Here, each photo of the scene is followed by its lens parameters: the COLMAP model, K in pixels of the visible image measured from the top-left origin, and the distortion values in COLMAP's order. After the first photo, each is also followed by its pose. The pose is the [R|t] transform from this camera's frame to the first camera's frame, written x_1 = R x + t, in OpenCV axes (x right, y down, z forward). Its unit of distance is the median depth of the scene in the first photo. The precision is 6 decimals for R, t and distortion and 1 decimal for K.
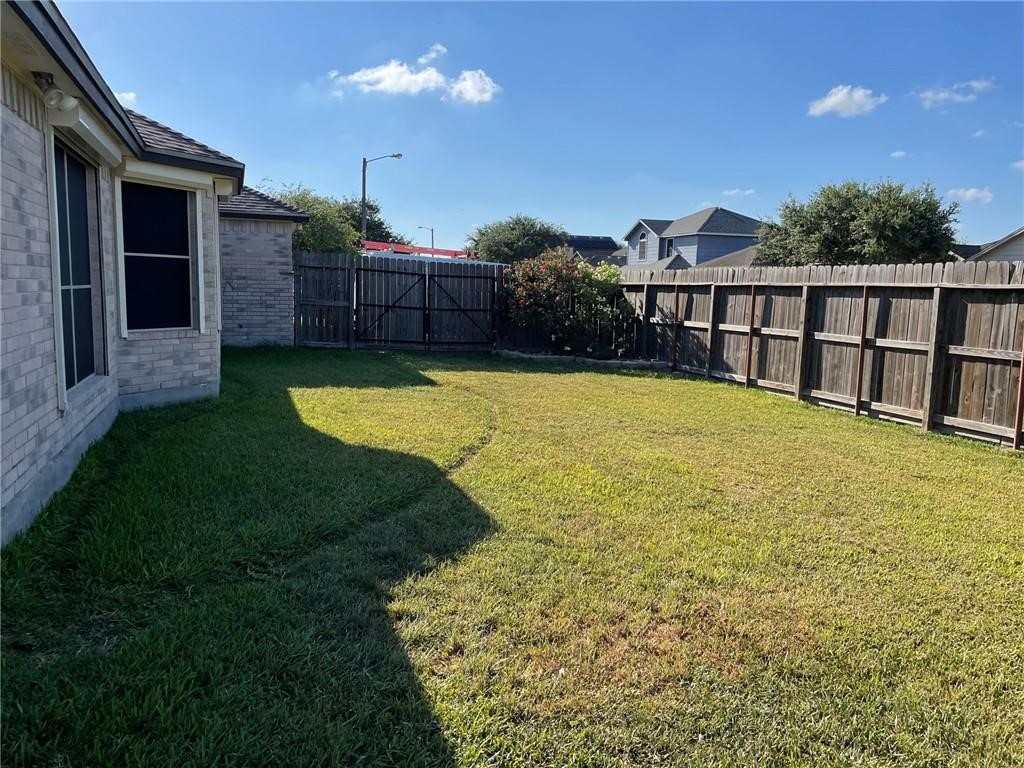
lens RADIAL K [[729.3, 0, 538.2], [0, 729.3, 378.0], [0, 0, 1]] dist [0.004773, -0.029394]
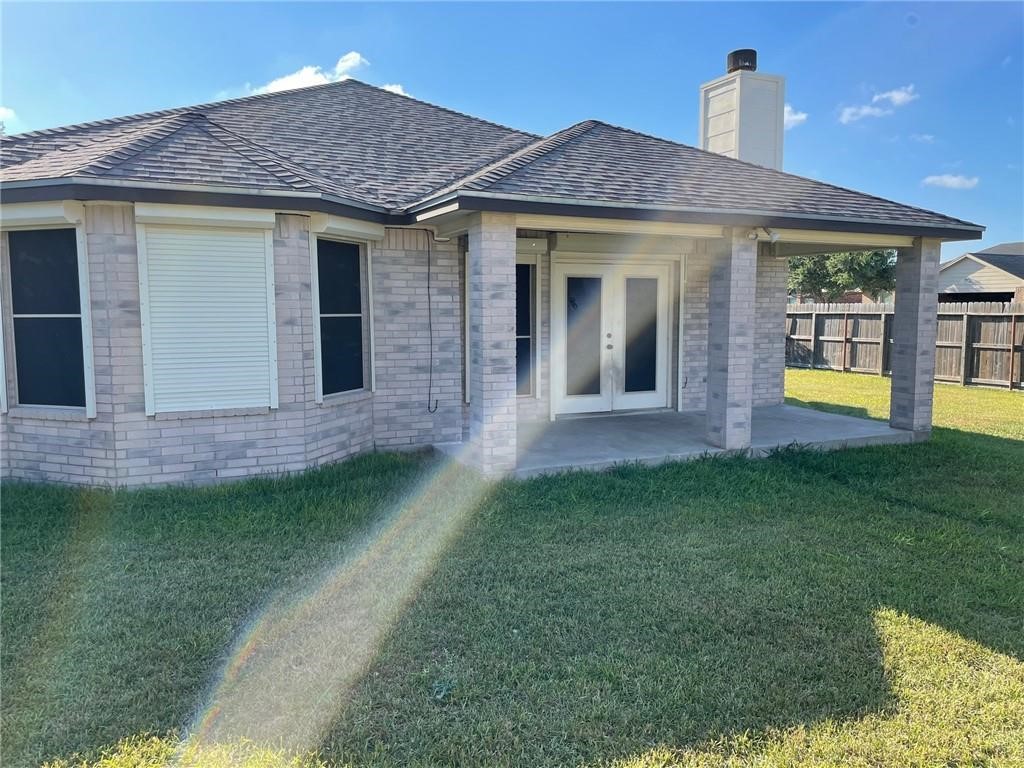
lens RADIAL K [[729.3, 0, 506.8], [0, 729.3, 383.3], [0, 0, 1]] dist [0.004773, -0.029394]
pose [[0.997819, -0.036456, 0.055022, -0.710972], [0.037452, 0.999151, -0.017178, 0.044471], [-0.054349, 0.019201, 0.998337, -0.796869]]
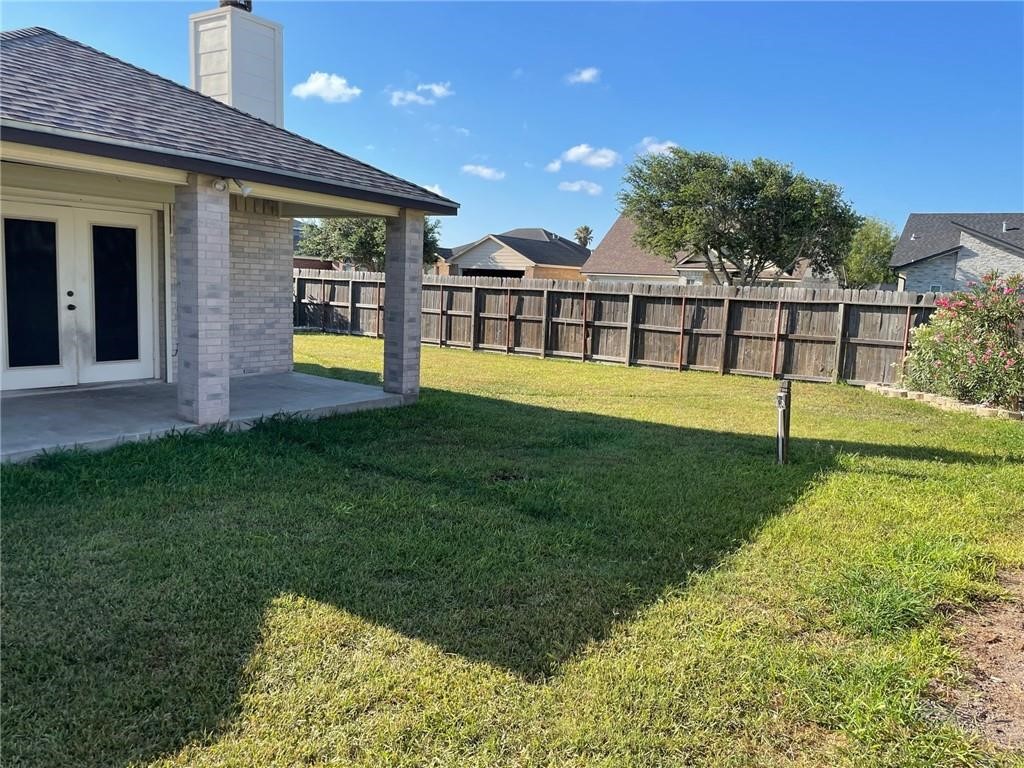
lens RADIAL K [[729.3, 0, 516.3], [0, 729.3, 379.8], [0, 0, 1]] dist [0.004773, -0.029394]
pose [[0.803325, -0.068423, 0.591597, -0.602567], [0.048436, 0.997594, 0.049609, 0.048058], [-0.593568, -0.011197, 0.804706, -0.772931]]
